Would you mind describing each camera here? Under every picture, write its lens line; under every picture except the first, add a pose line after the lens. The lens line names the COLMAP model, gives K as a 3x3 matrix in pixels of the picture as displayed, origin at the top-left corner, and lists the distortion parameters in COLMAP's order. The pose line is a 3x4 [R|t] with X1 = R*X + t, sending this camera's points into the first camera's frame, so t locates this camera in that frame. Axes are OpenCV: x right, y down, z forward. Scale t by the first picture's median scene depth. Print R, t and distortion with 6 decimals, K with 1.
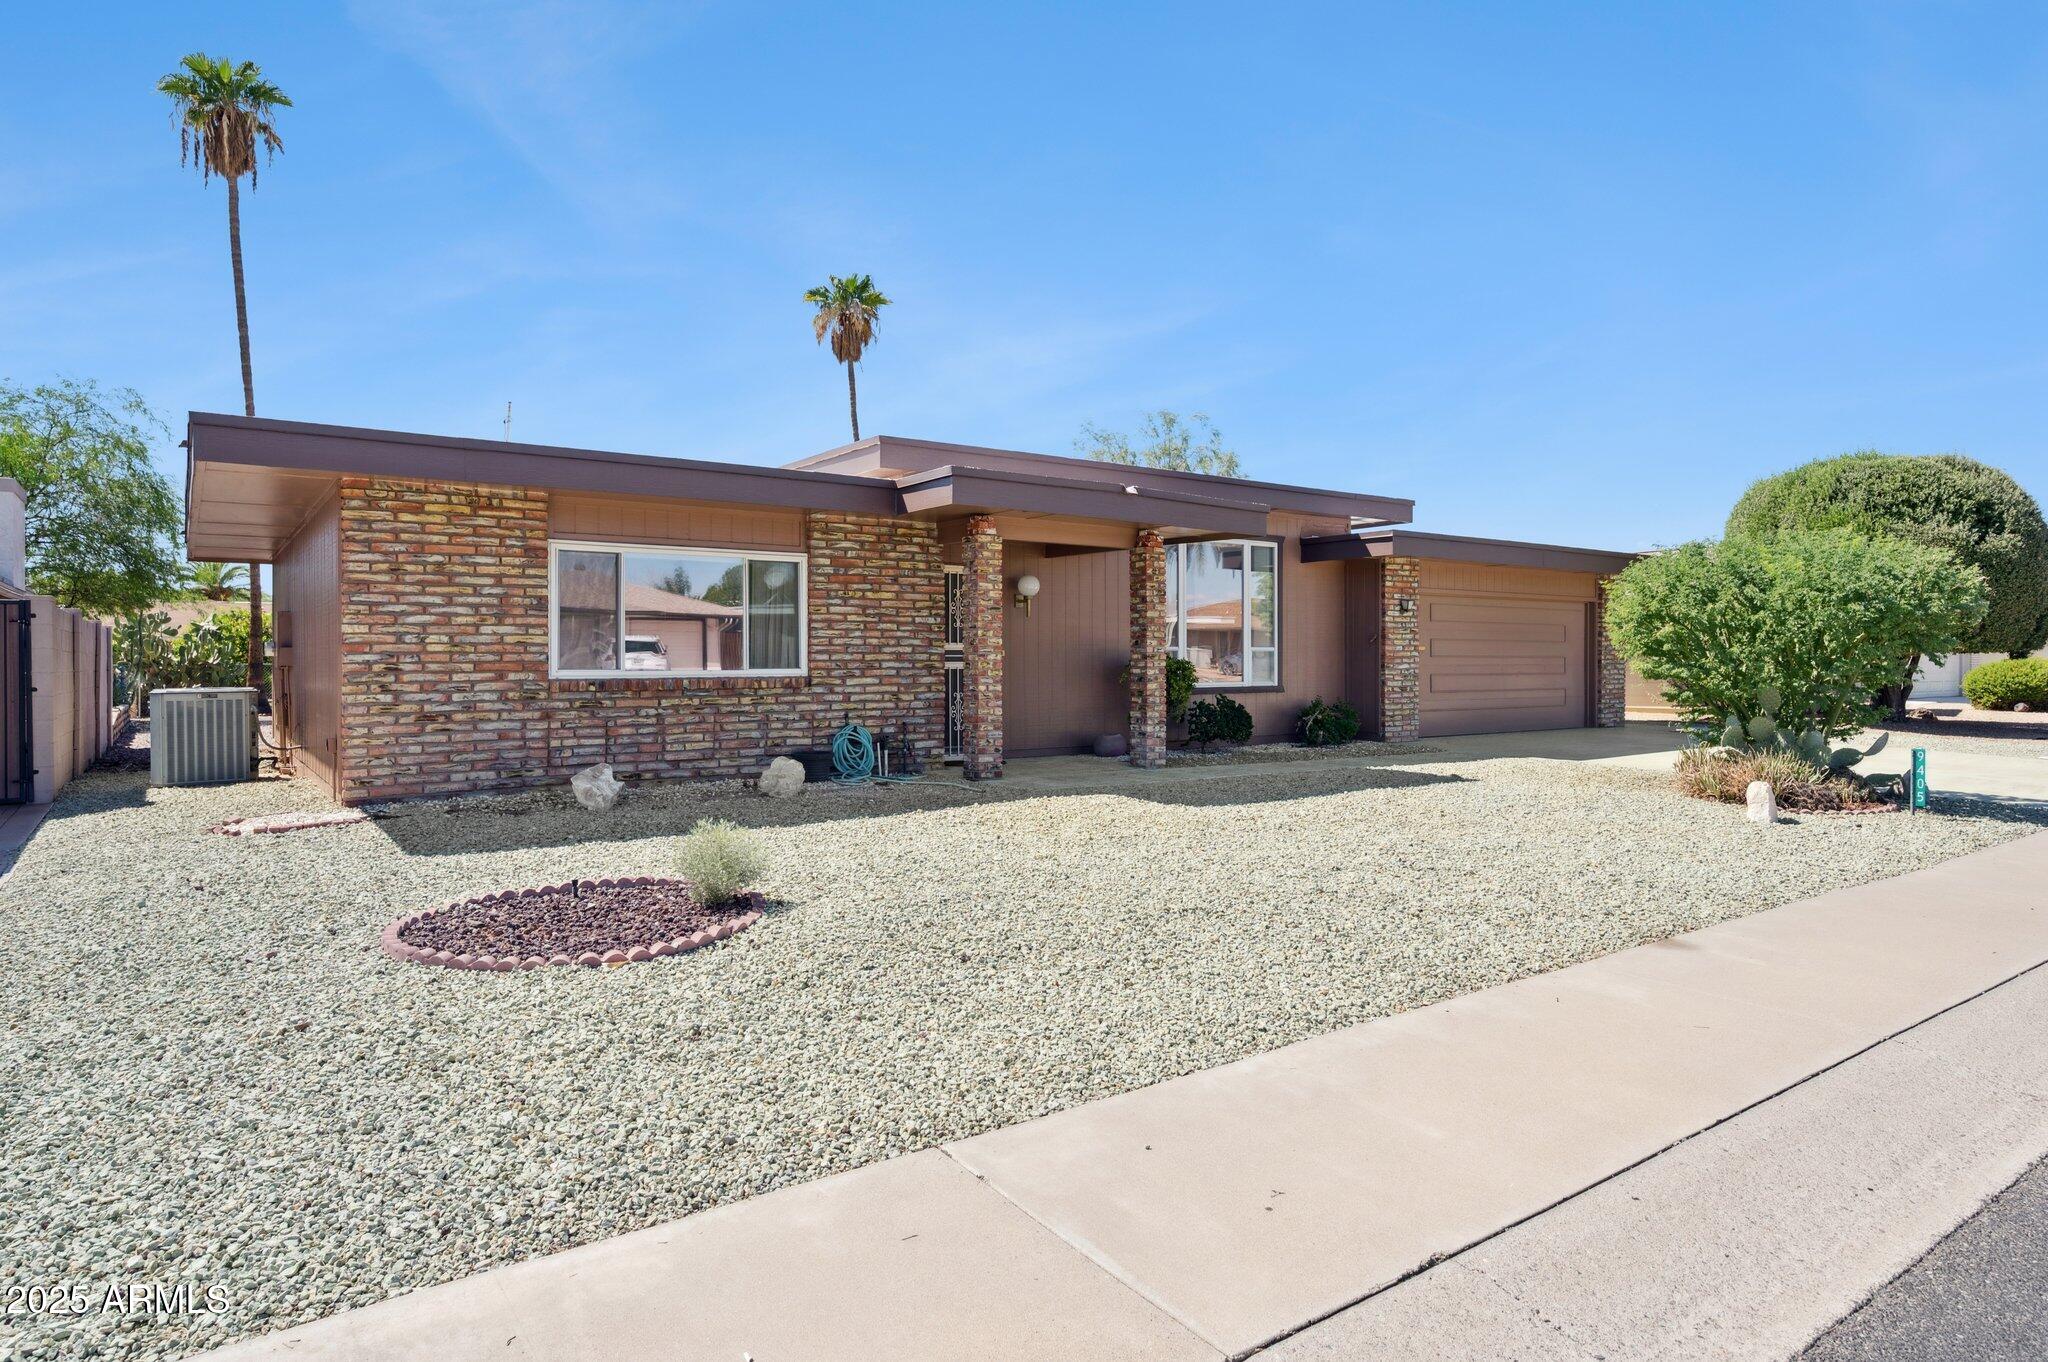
lens RADIAL K [[1170.1, 0, 1017.5], [0, 1170.1, 674.5], [0, 0, 1]] dist [-0.008129, 0.000185]
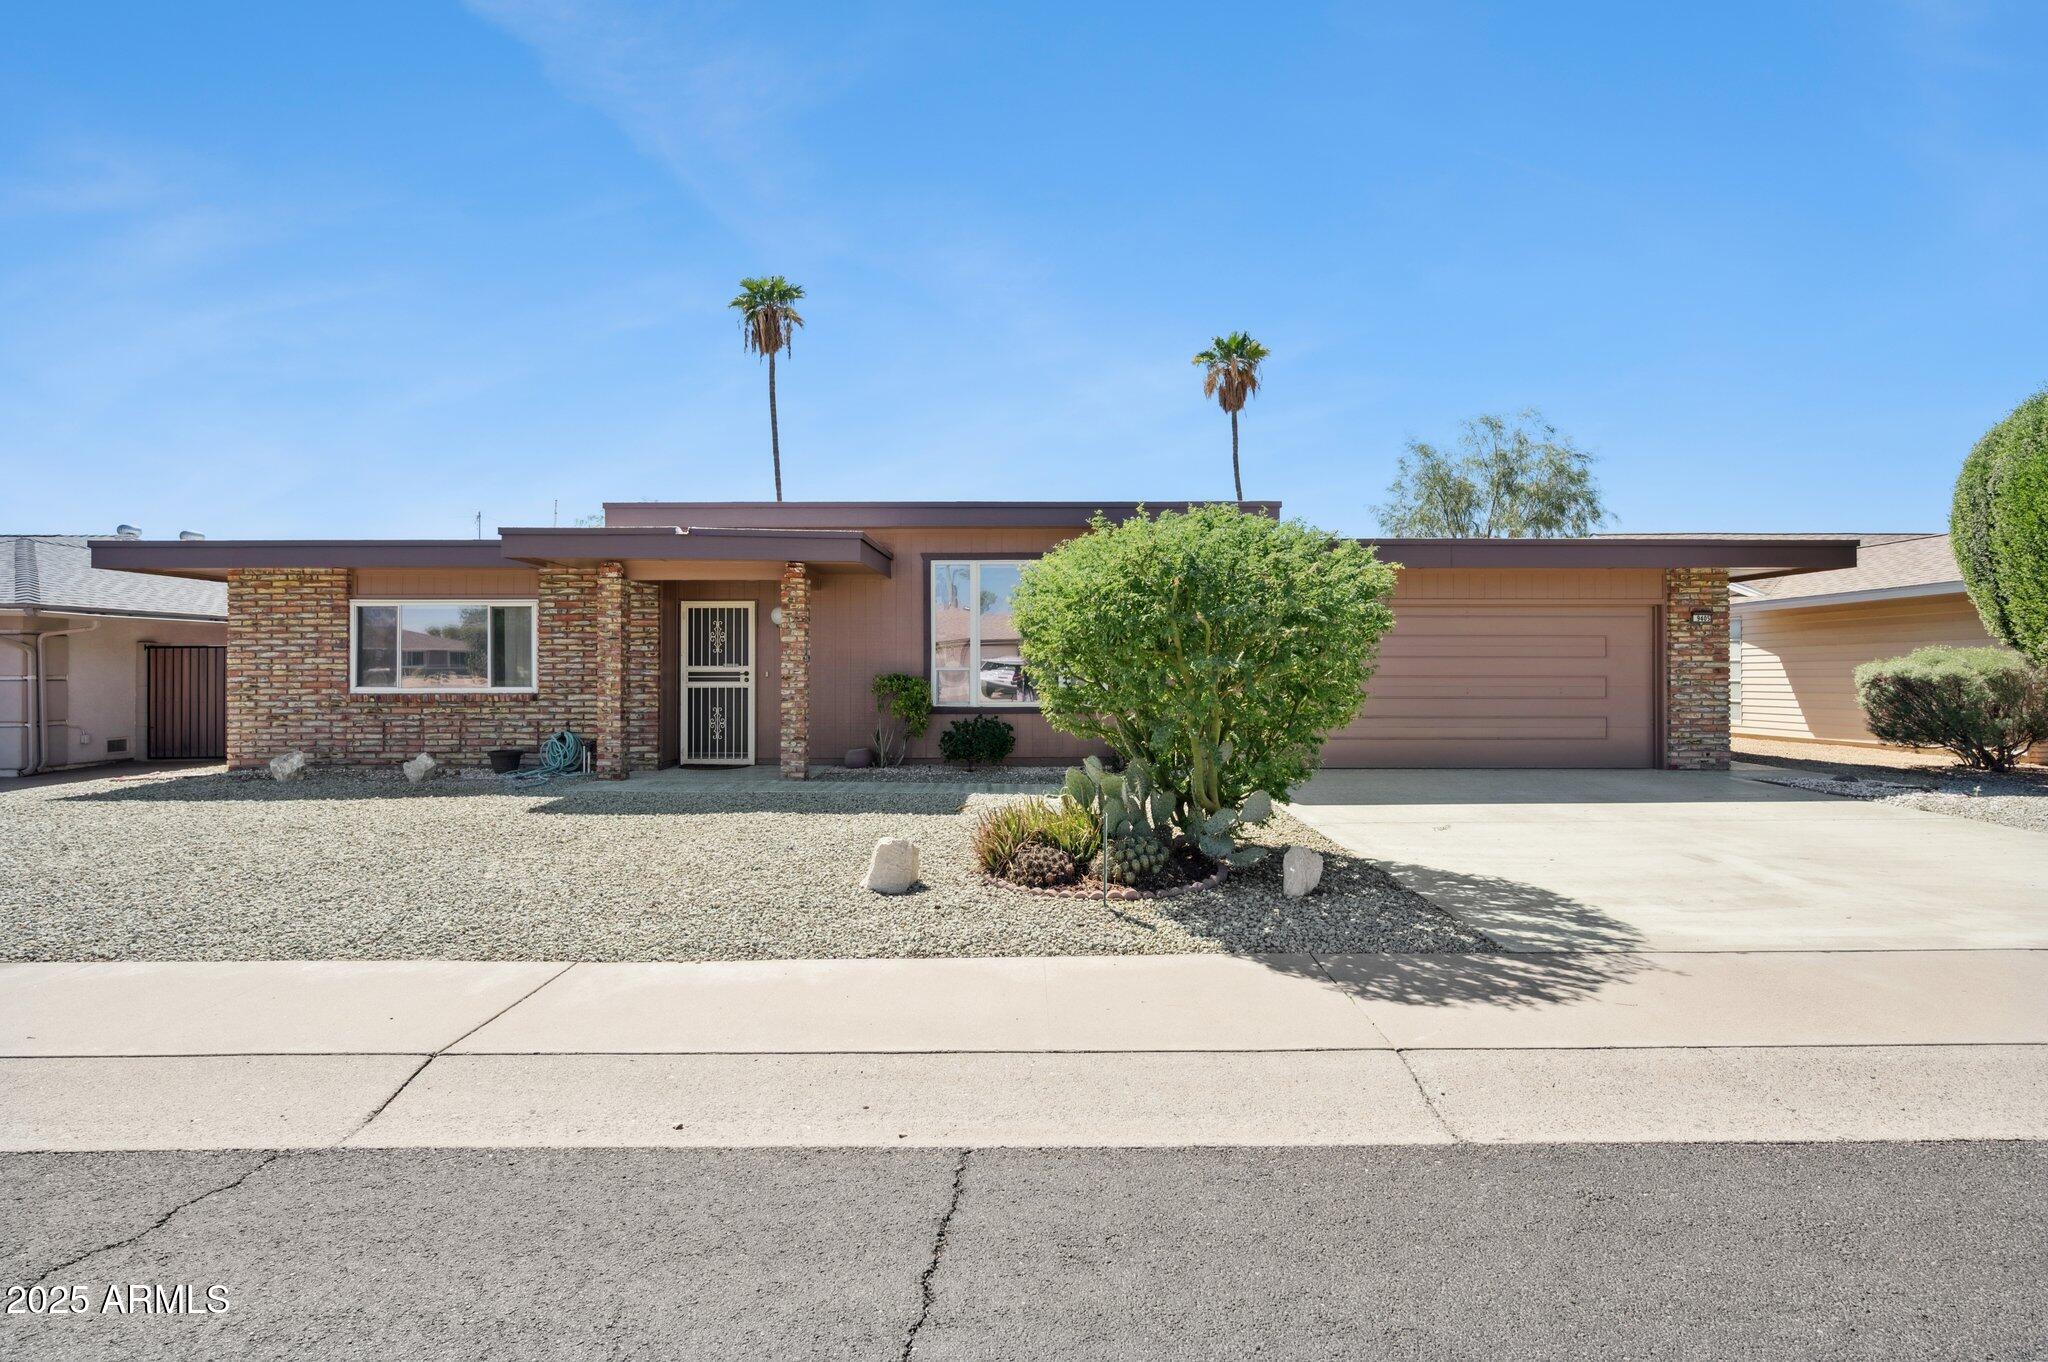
lens RADIAL K [[998.7, 0, 1023.1], [0, 998.7, 675.1], [0, 0, 1]] dist [-0.009970, -0.000325]
pose [[0.821802, -0.000133, -0.569773, 0.918360], [-0.007092, 0.999920, -0.010462, -0.010844], [0.569729, 0.012638, 0.821736, 0.399322]]
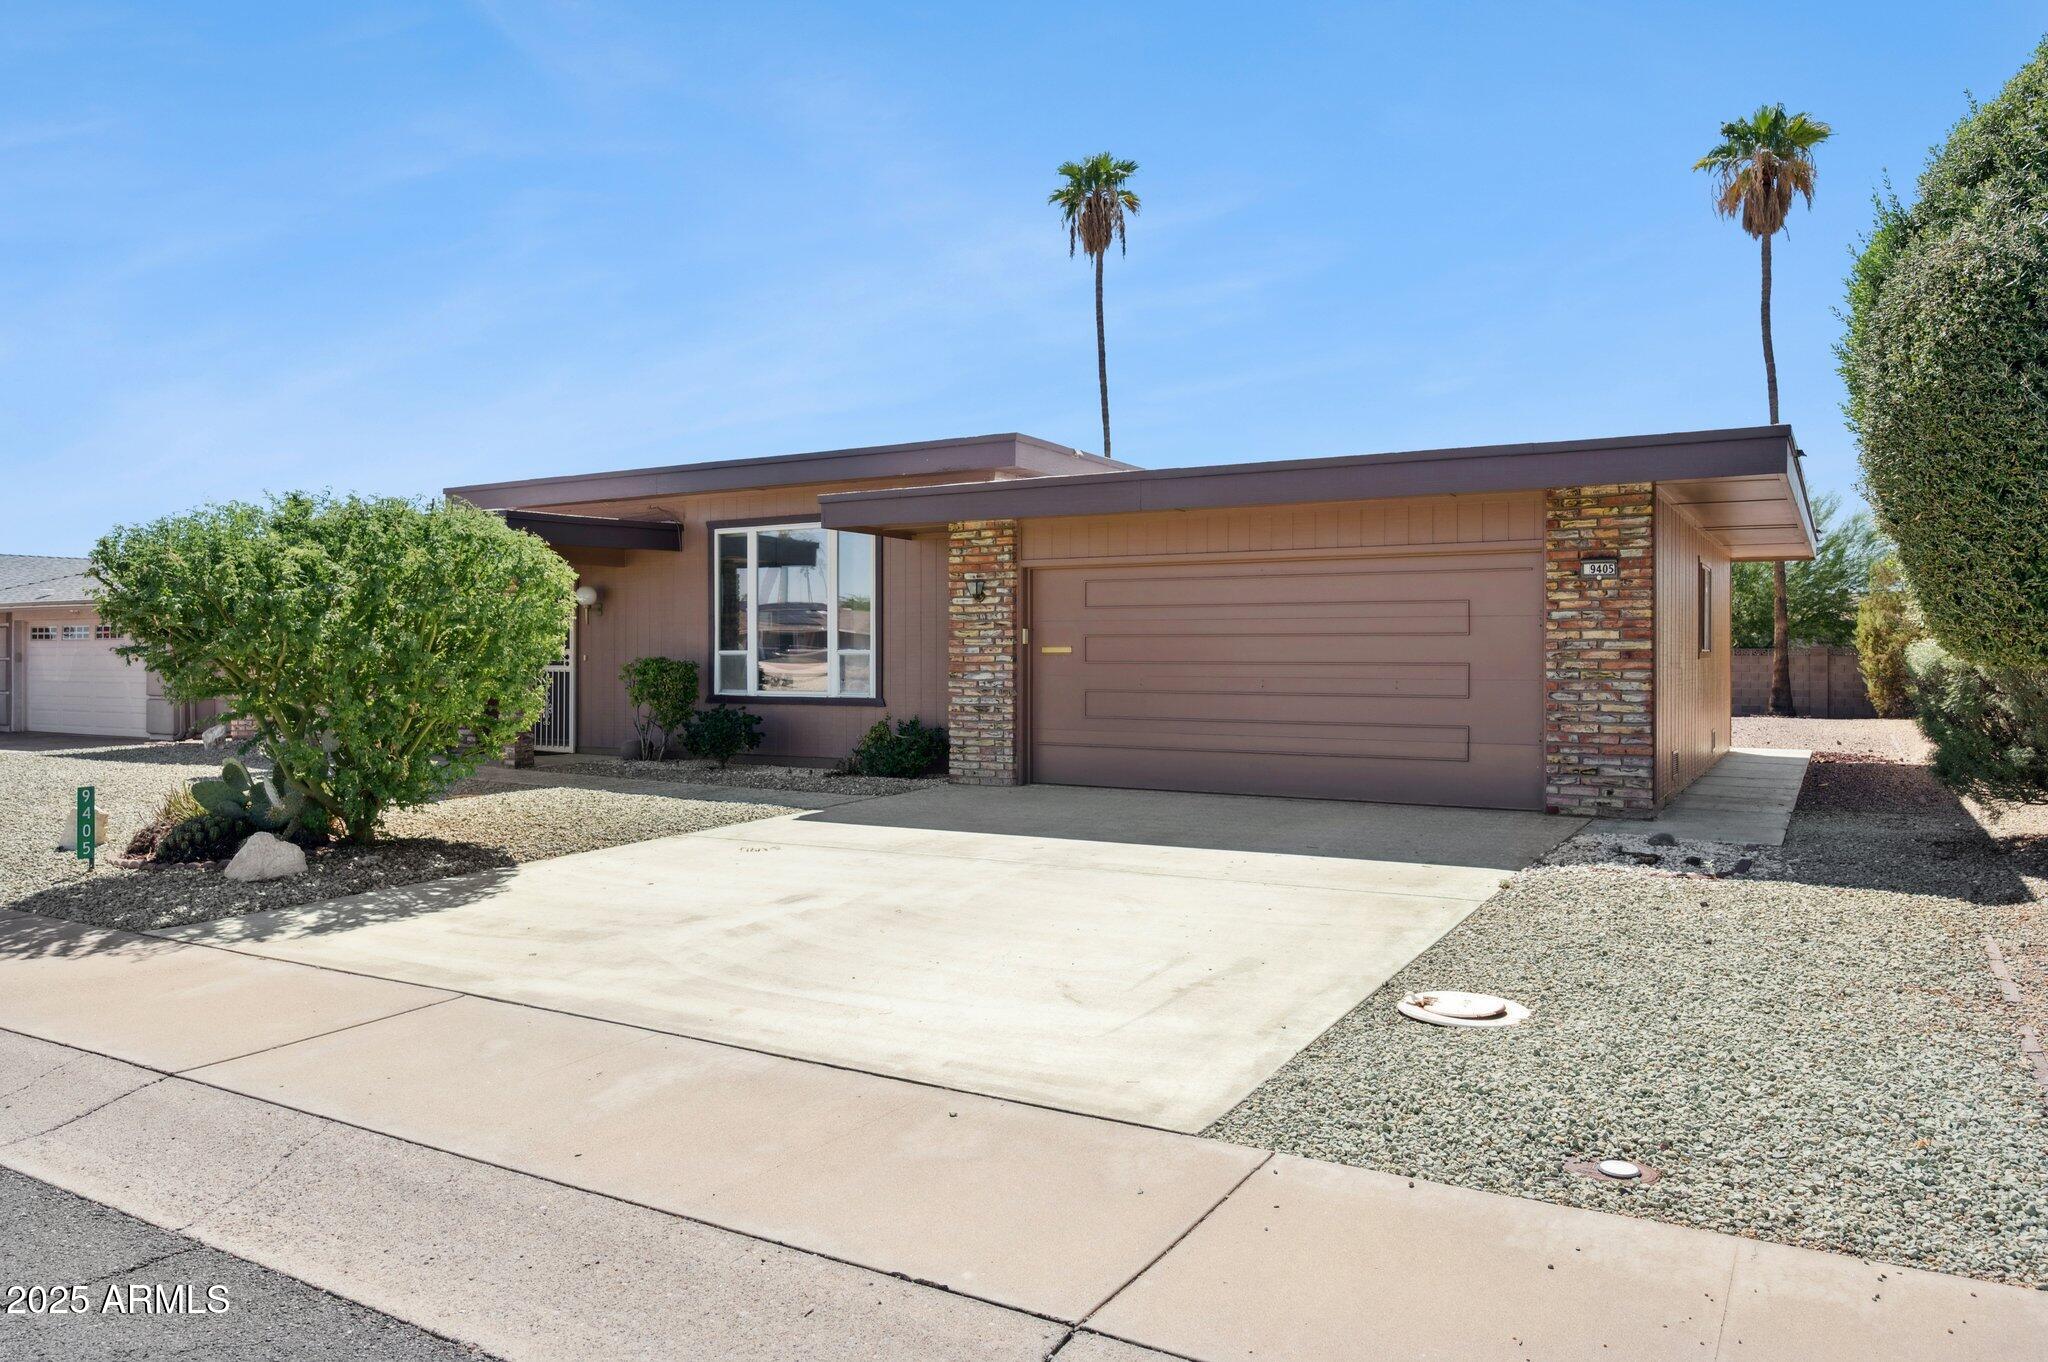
lens RADIAL K [[1377.3, 0, 1017.8], [0, 1377.3, 661.7], [0, 0, 1]] dist [-0.008370, -0.000387]
pose [[0.417557, 0.002980, -0.908646, 1.610549], [-0.013771, 0.999901, -0.003049, -0.020076], [0.908546, 0.013786, 0.417557, 1.008207]]
